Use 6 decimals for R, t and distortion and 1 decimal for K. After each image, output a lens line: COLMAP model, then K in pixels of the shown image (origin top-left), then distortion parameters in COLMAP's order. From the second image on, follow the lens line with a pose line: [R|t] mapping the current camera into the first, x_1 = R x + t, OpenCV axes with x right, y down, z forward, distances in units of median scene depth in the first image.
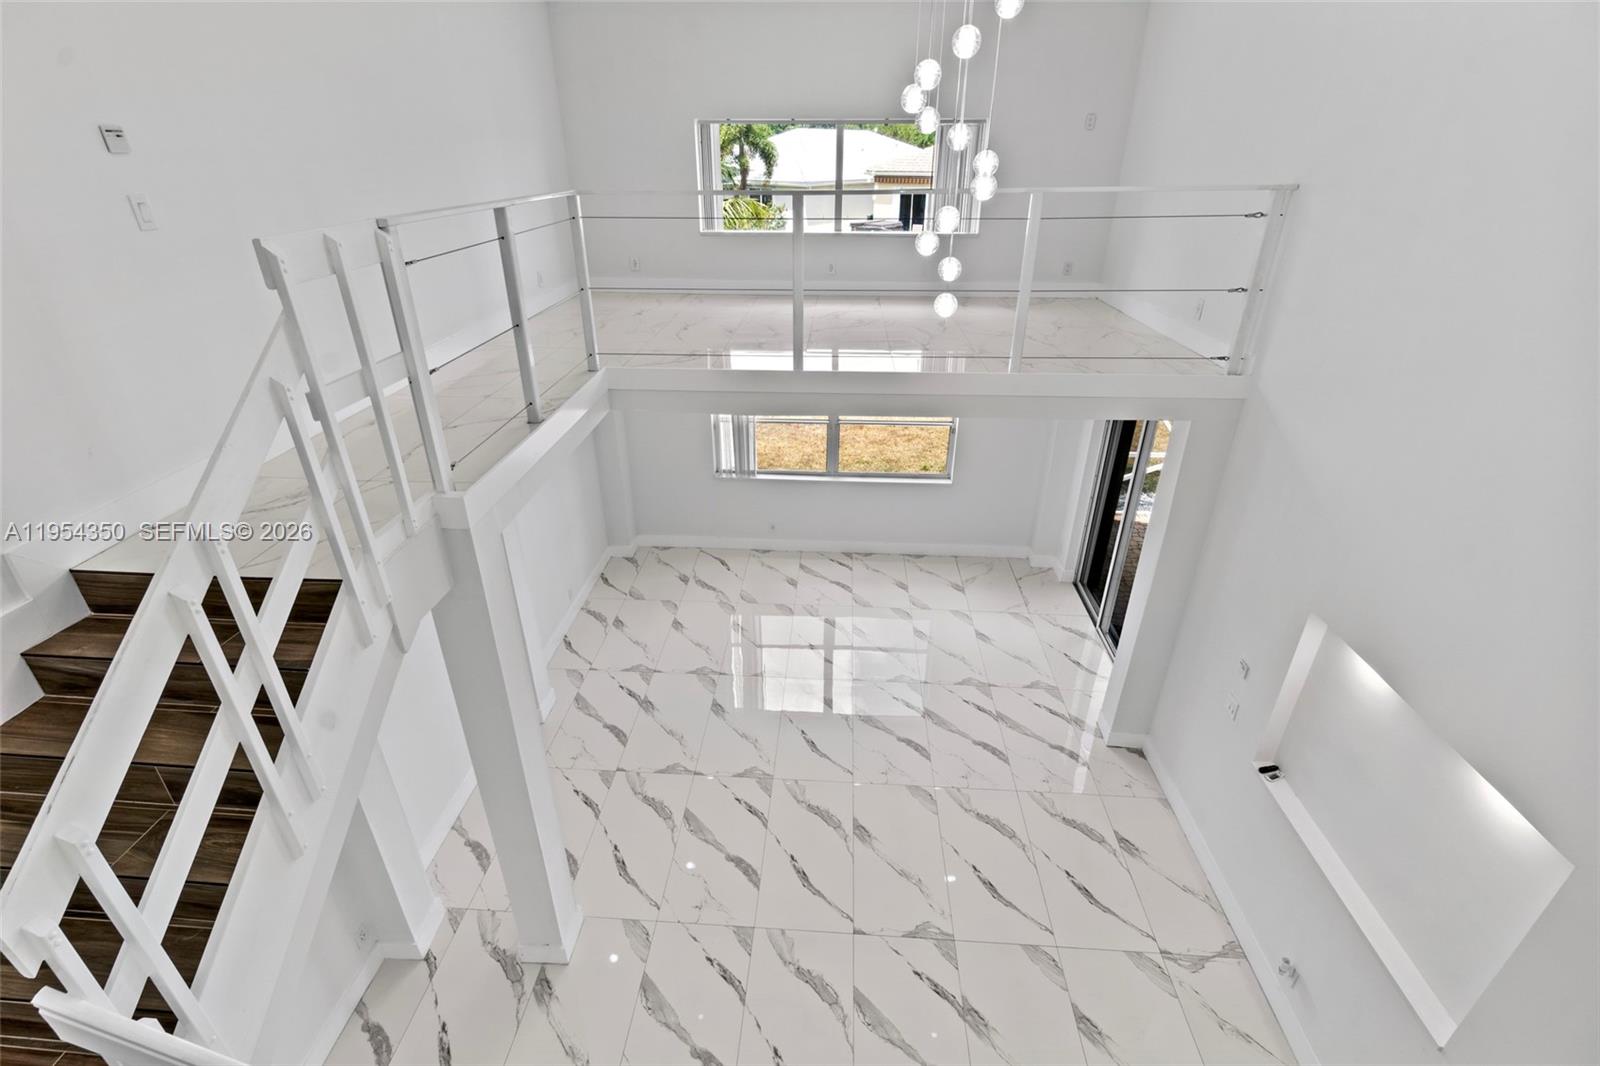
lens RADIAL K [[729.4, 0, 795.0], [0, 729.4, 533.3], [0, 0, 1]] dist [-0.002681, -0.000183]
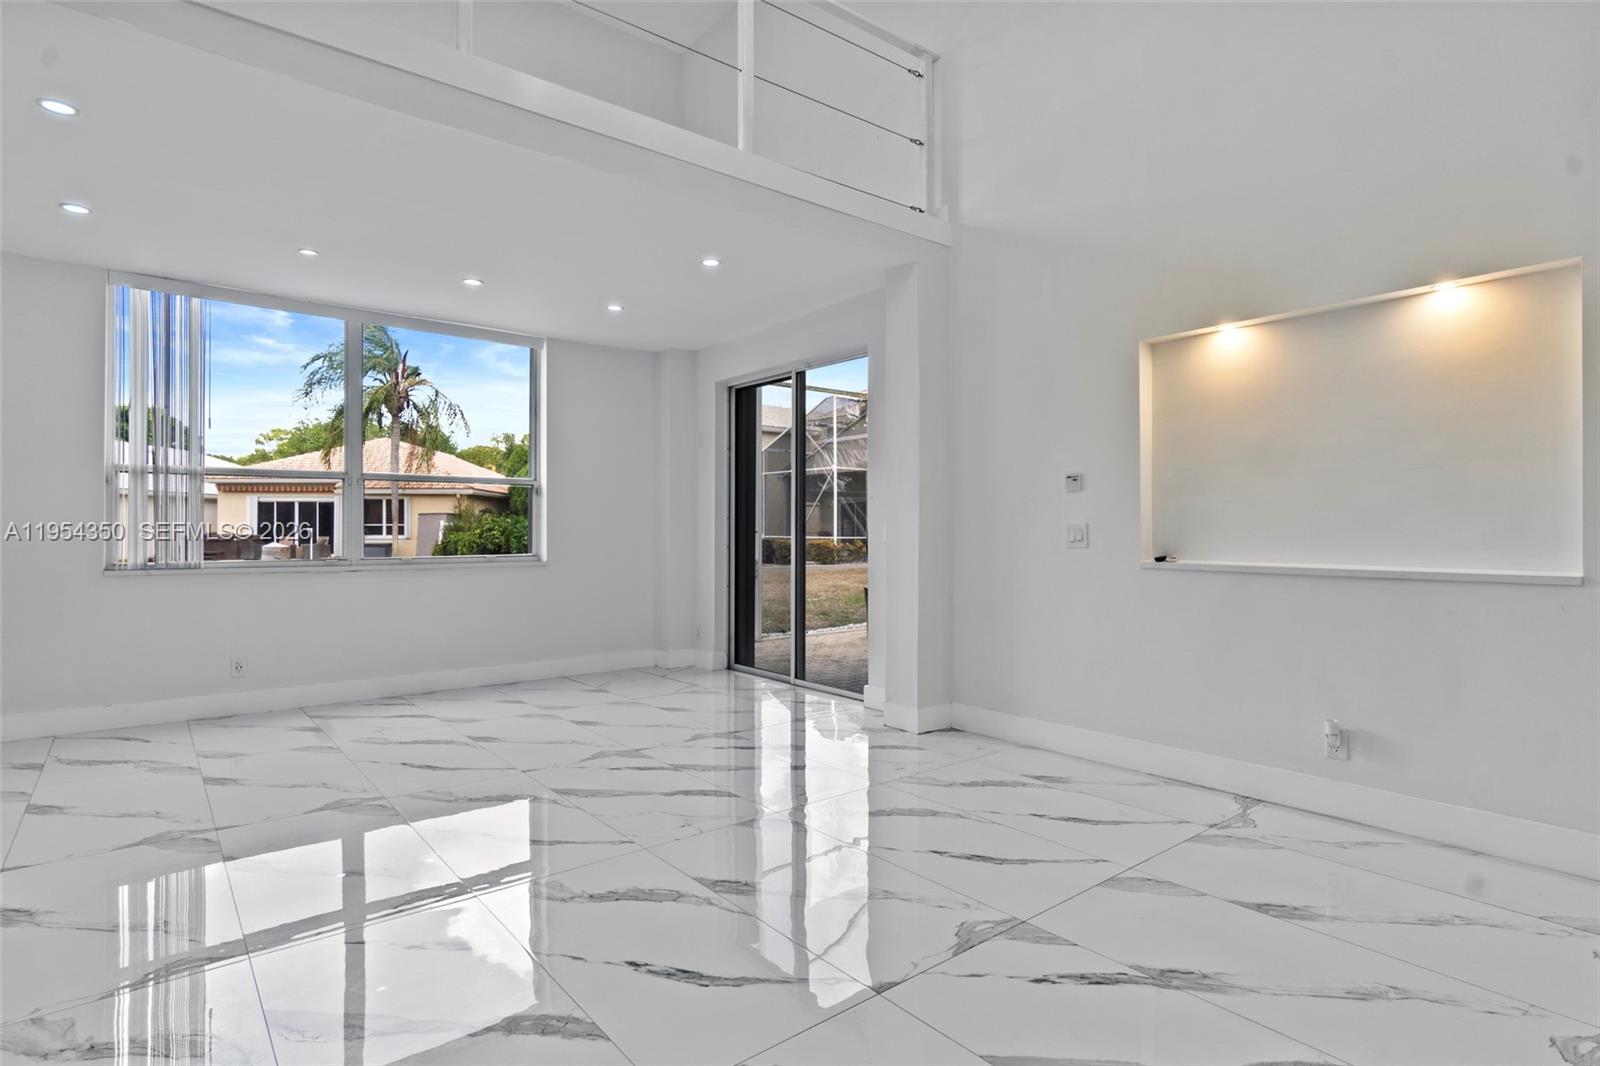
lens RADIAL K [[818.4, 0, 798.5], [0, 818.4, 522.4], [0, 0, 1]] dist [-0.011644, 0.000313]
pose [[0.733084, 0.007942, 0.680092, -0.248513], [0.311006, 0.885354, -0.345578, 0.424199], [-0.604867, 0.464850, 0.646568, 0.559358]]
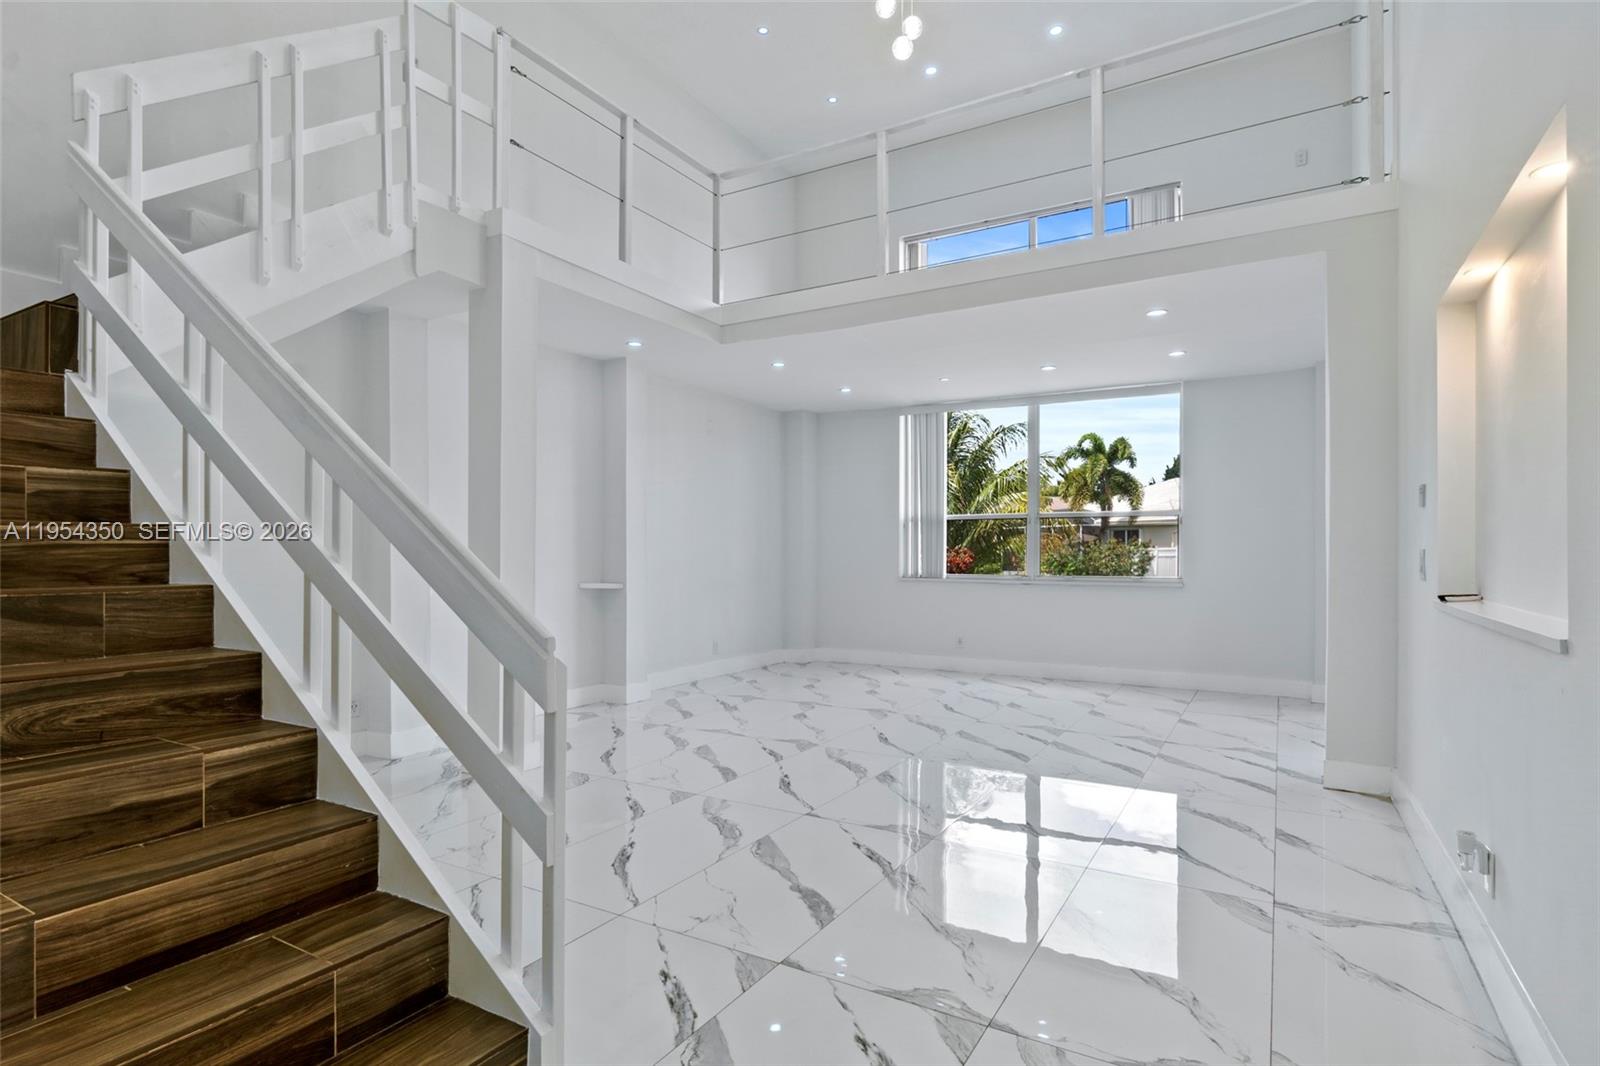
lens RADIAL K [[827.7, 0, 792.7], [0, 827.7, 549.0], [0, 0, 1]] dist [0.003735, 0.000405]
pose [[0.894747, 0.001397, -0.446572, 0.409751], [-0.208070, 0.886124, -0.414115, 0.610728], [0.395139, 0.463446, 0.793147, 0.189829]]
